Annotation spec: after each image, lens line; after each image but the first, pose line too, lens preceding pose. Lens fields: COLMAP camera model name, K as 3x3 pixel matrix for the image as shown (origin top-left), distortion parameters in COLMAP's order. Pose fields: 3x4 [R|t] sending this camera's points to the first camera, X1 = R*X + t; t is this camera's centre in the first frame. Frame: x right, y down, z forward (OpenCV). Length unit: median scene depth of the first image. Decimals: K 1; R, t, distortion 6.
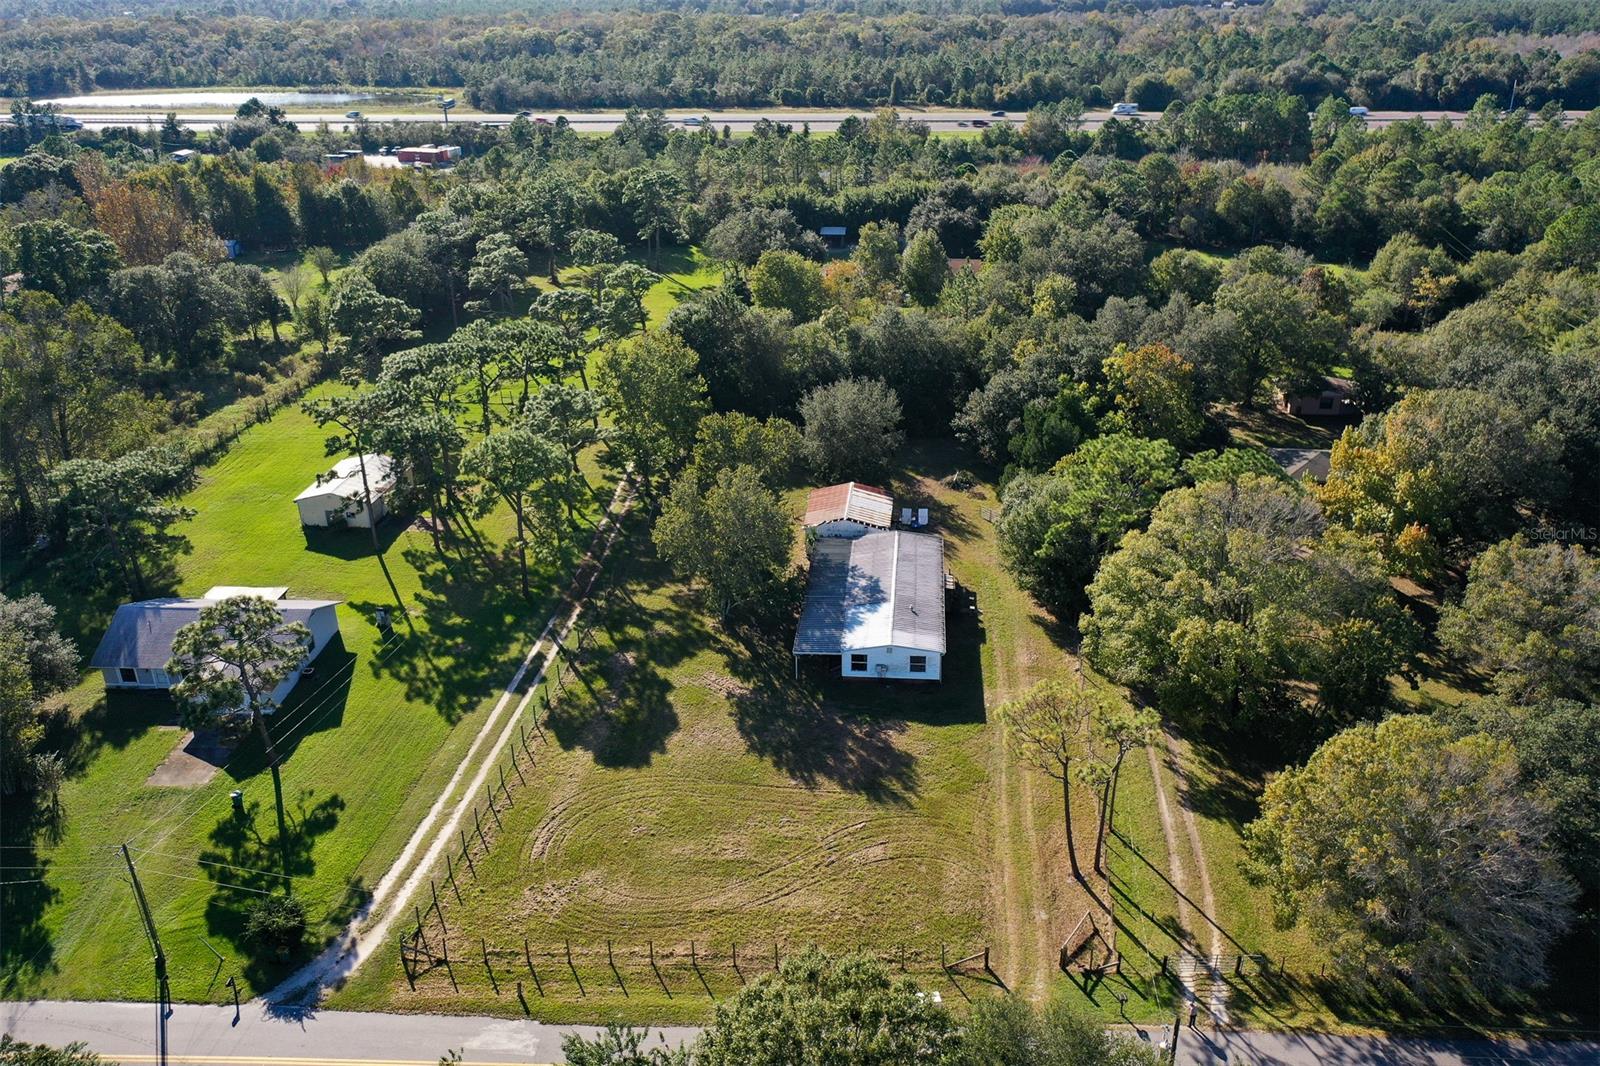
lens RADIAL K [[1261.1, 0, 798.1], [0, 1261.1, 534.6], [0, 0, 1]] dist [0.005182, 0.001644]
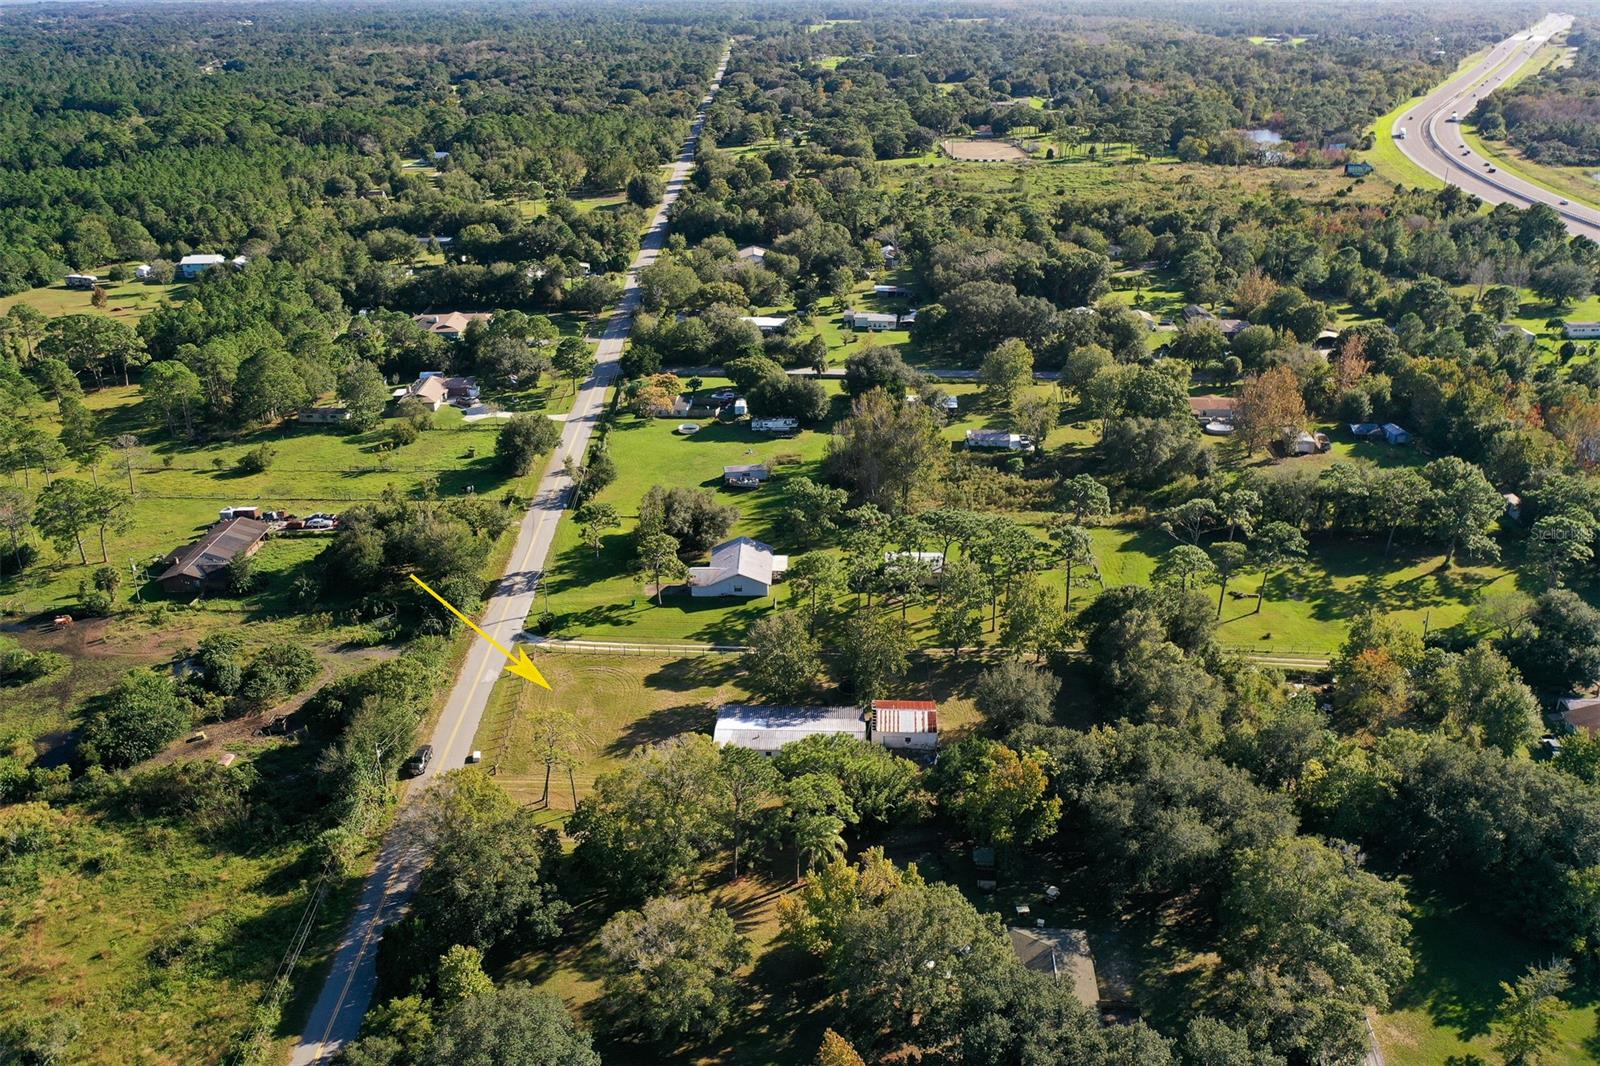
lens RADIAL K [[1261.1, 0, 803.0], [0, 1261.1, 540.8], [0, 0, 1]] dist [0.005182, 0.001644]
pose [[0.053545, 0.421247, -0.905364, 1.498707], [-0.419041, 0.832448, 0.362538, -0.789841], [0.906387, 0.359973, 0.221093, 0.585462]]
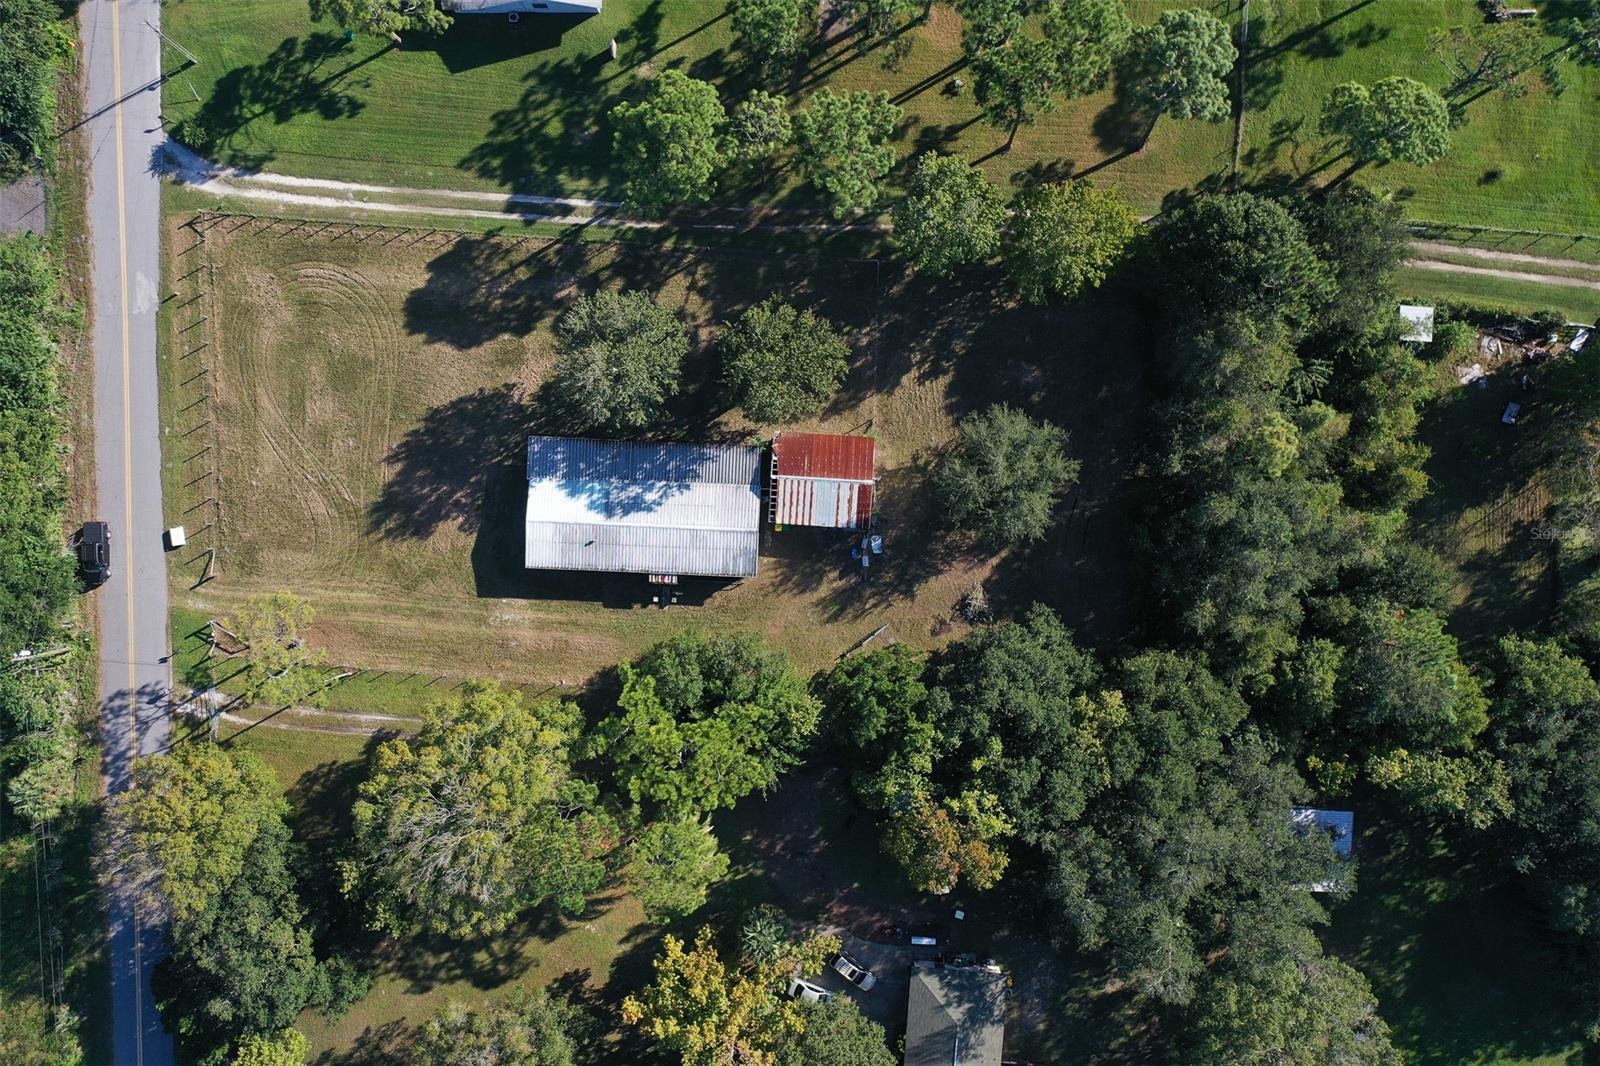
lens RADIAL K [[1261.1, 0, 804.9], [0, 1261.1, 528.1], [0, 0, 1]] dist [0.005182, 0.001644]
pose [[0.051970, 0.998478, 0.018469, 0.067999], [-0.412126, 0.004598, 0.911115, -1.011353], [0.909644, -0.054962, 0.411738, 0.712242]]
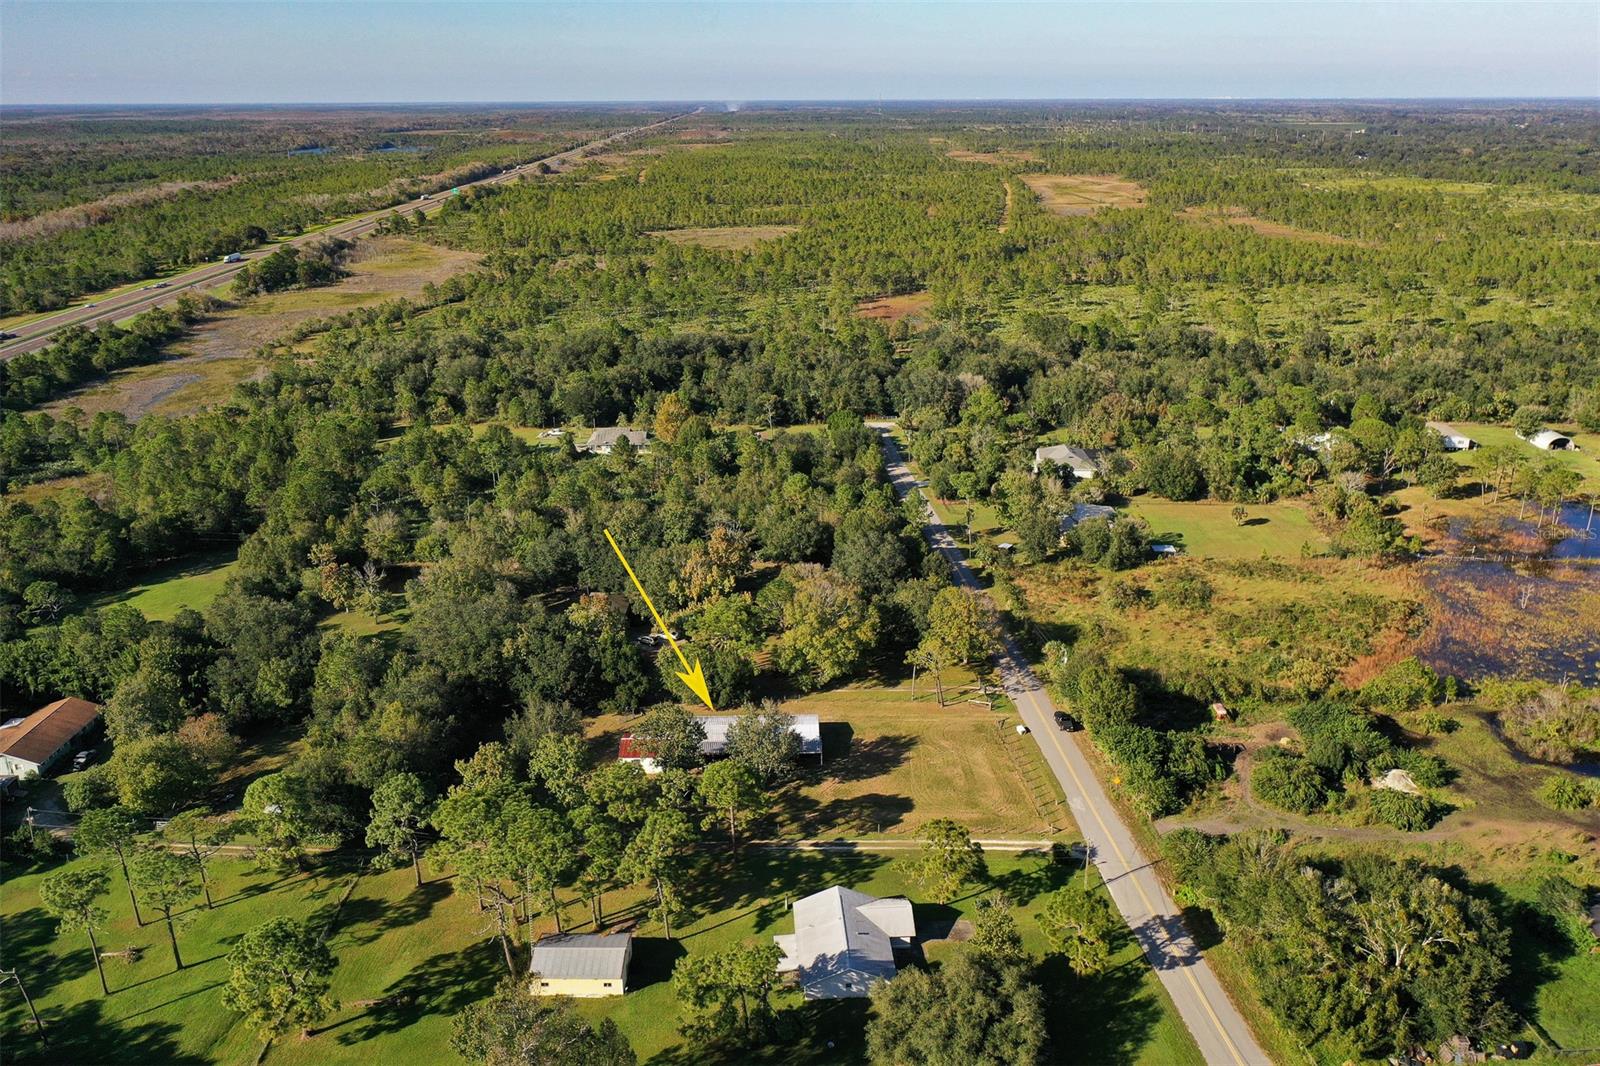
lens RADIAL K [[1261.1, 0, 801.4], [0, 1261.1, 534.4], [0, 0, 1]] dist [0.005182, 0.001644]
pose [[-0.115543, -0.319191, 0.940620, -1.659117], [0.432817, 0.836159, 0.336909, -0.827710], [-0.894046, 0.446044, 0.041539, 0.757946]]
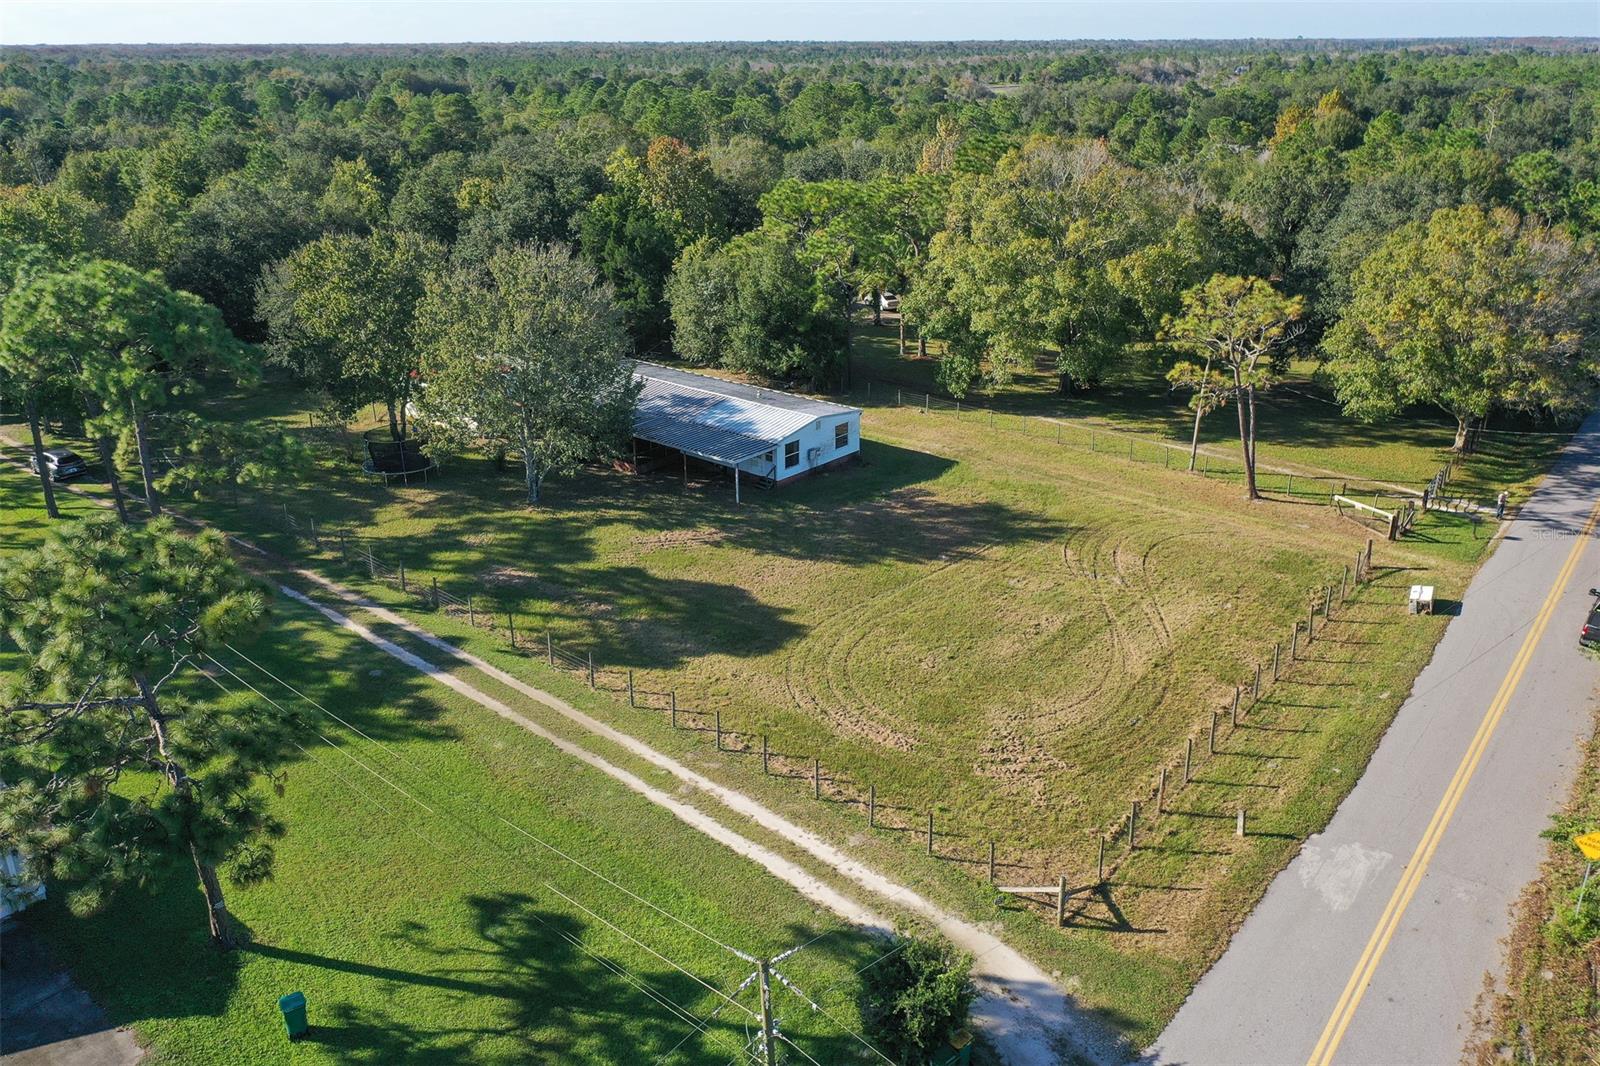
lens RADIAL K [[1261.1, 0, 806.9], [0, 1261.1, 547.6], [0, 0, 1]] dist [0.005182, 0.001644]
pose [[0.574501, -0.303984, 0.759962, -0.502812], [0.354221, 0.929364, 0.103968, 0.072690], [-0.737886, 0.209465, 0.641598, 0.505648]]
